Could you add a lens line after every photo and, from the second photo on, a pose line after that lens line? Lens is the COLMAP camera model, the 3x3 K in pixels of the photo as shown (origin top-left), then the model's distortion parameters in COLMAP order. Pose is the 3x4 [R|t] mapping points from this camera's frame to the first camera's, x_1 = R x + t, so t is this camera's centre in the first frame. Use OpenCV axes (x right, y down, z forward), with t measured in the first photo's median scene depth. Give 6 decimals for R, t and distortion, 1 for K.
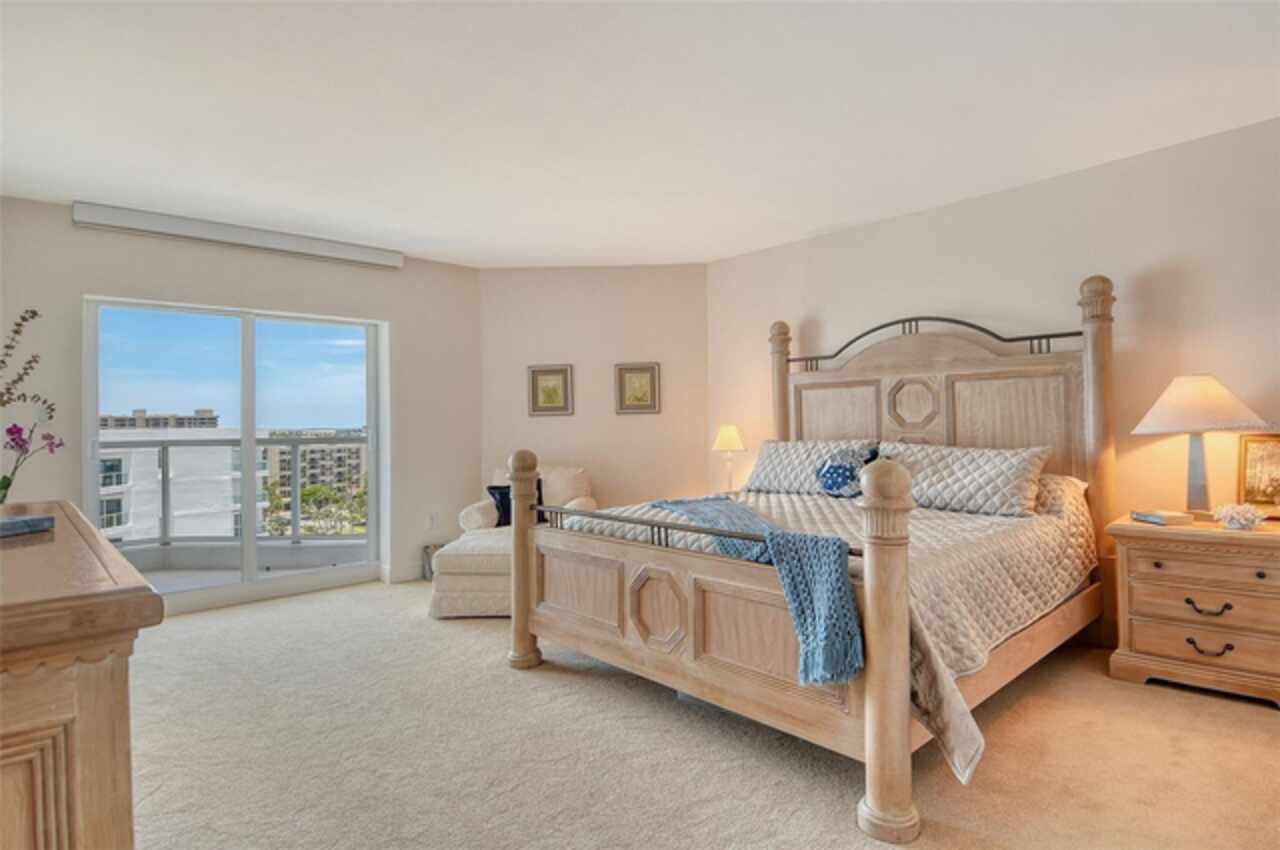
lens RADIAL K [[683.5, 0, 640.0], [0, 683.5, 425.0], [0, 0, 1]] dist [0.050612, -0.046859]
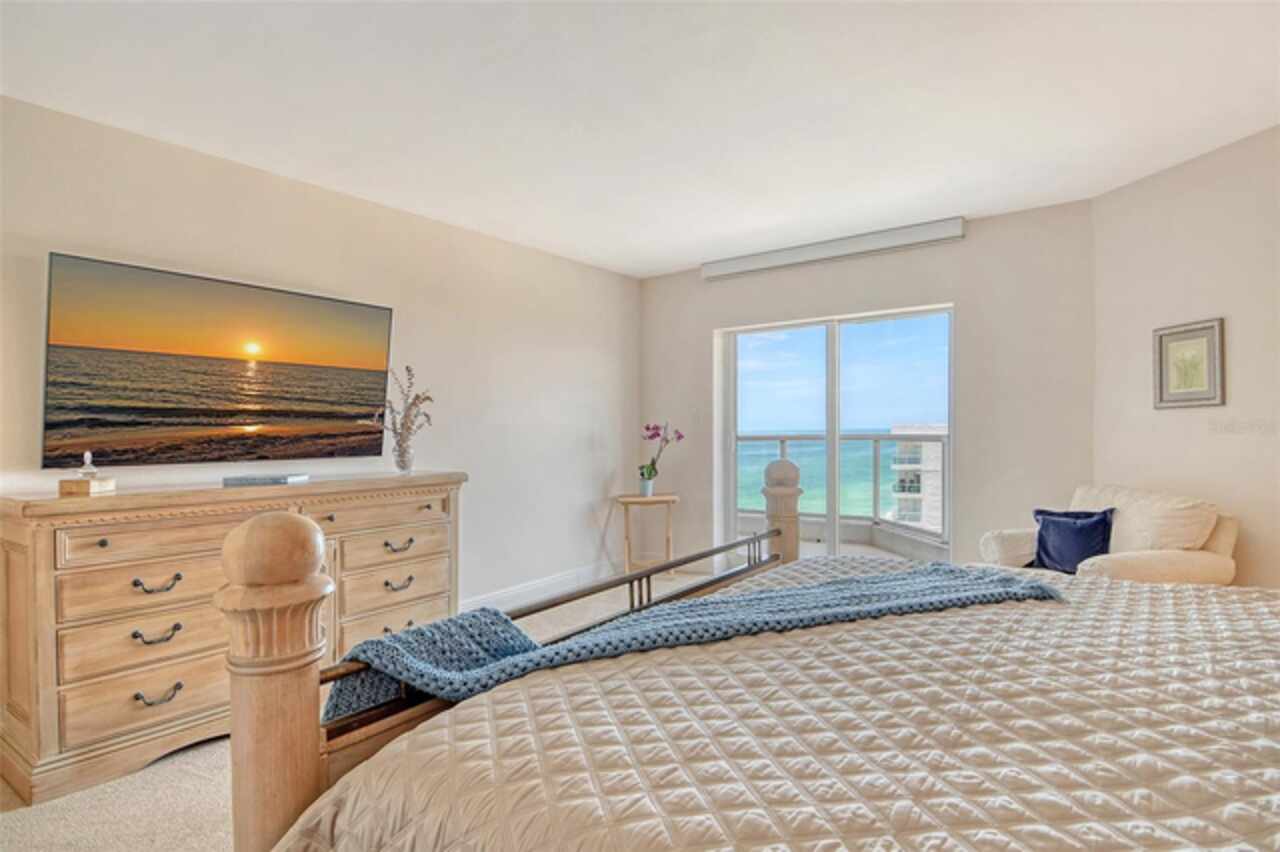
lens RADIAL K [[683.5, 0, 640.0], [0, 683.5, 426.0], [0, 0, 1]] dist [0.050612, -0.046859]
pose [[0.210507, 0.020497, -0.977377, 0.410120], [0.018358, 0.999521, 0.024915, -0.024328], [0.977420, -0.023188, 0.210030, 0.444750]]
